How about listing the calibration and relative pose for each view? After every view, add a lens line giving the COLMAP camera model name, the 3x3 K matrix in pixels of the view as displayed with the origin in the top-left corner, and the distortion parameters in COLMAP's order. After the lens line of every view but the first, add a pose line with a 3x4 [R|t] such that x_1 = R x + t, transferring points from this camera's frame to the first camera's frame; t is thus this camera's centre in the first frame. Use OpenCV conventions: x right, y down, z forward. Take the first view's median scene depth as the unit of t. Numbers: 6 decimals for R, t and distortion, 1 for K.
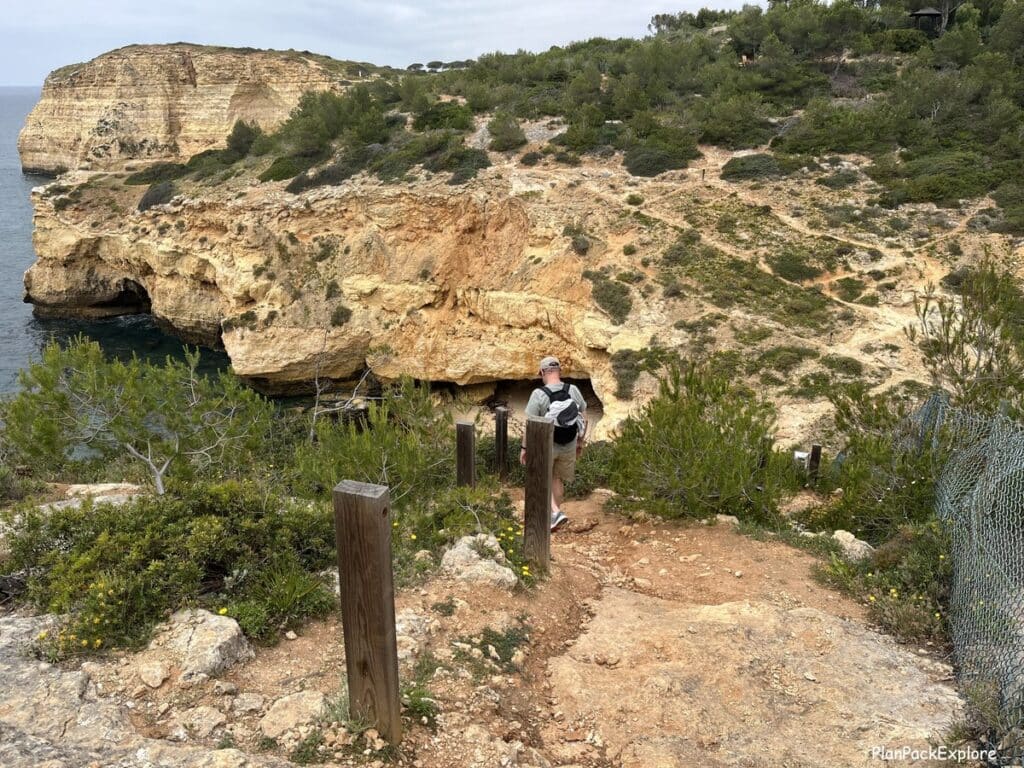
lens RADIAL K [[791.4, 0, 516.9], [0, 791.4, 377.6], [0, 0, 1]] dist [0.037887, -0.017136]
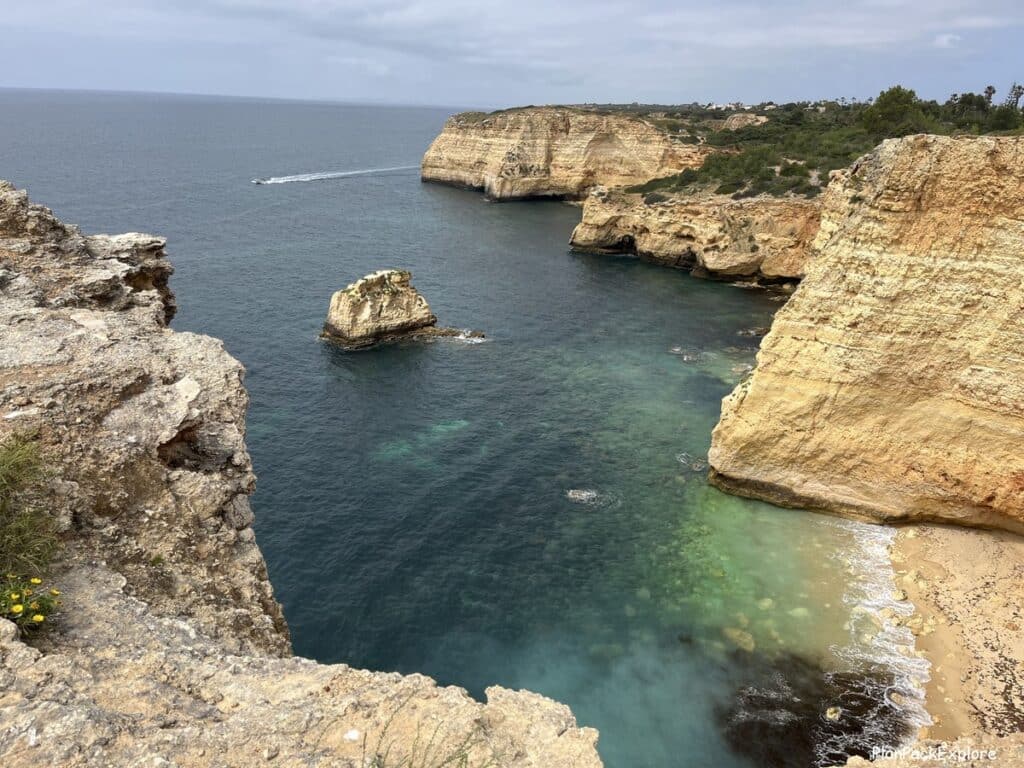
lens RADIAL K [[791.4, 0, 513.3], [0, 791.4, 387.3], [0, 0, 1]] dist [0.037887, -0.017136]
pose [[0.977873, 0.099727, -0.183902, -0.393032], [-0.102334, 0.994739, -0.004718, 0.385211], [0.182464, 0.023433, 0.982933, -1.380901]]
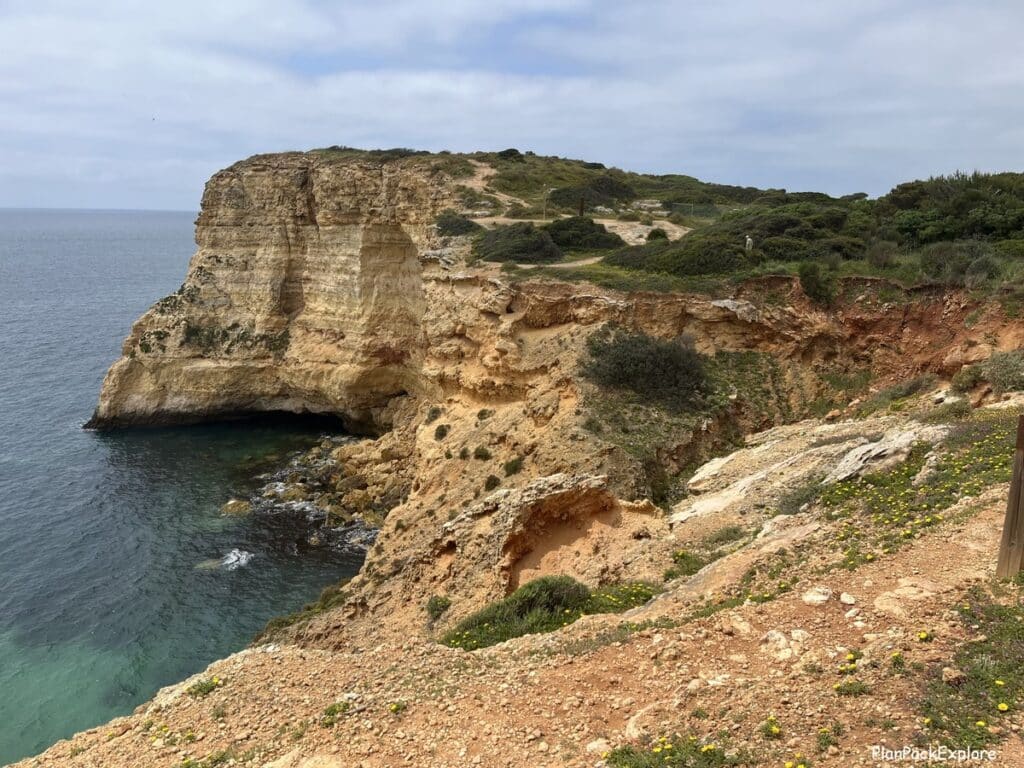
lens RADIAL K [[791.4, 0, 514.0], [0, 791.4, 386.1], [0, 0, 1]] dist [0.037887, -0.017136]
pose [[0.817339, 0.130948, -0.561079, -0.035475], [-0.212553, 0.973670, -0.082390, -0.609171], [0.535517, 0.186599, 0.823652, 1.620302]]
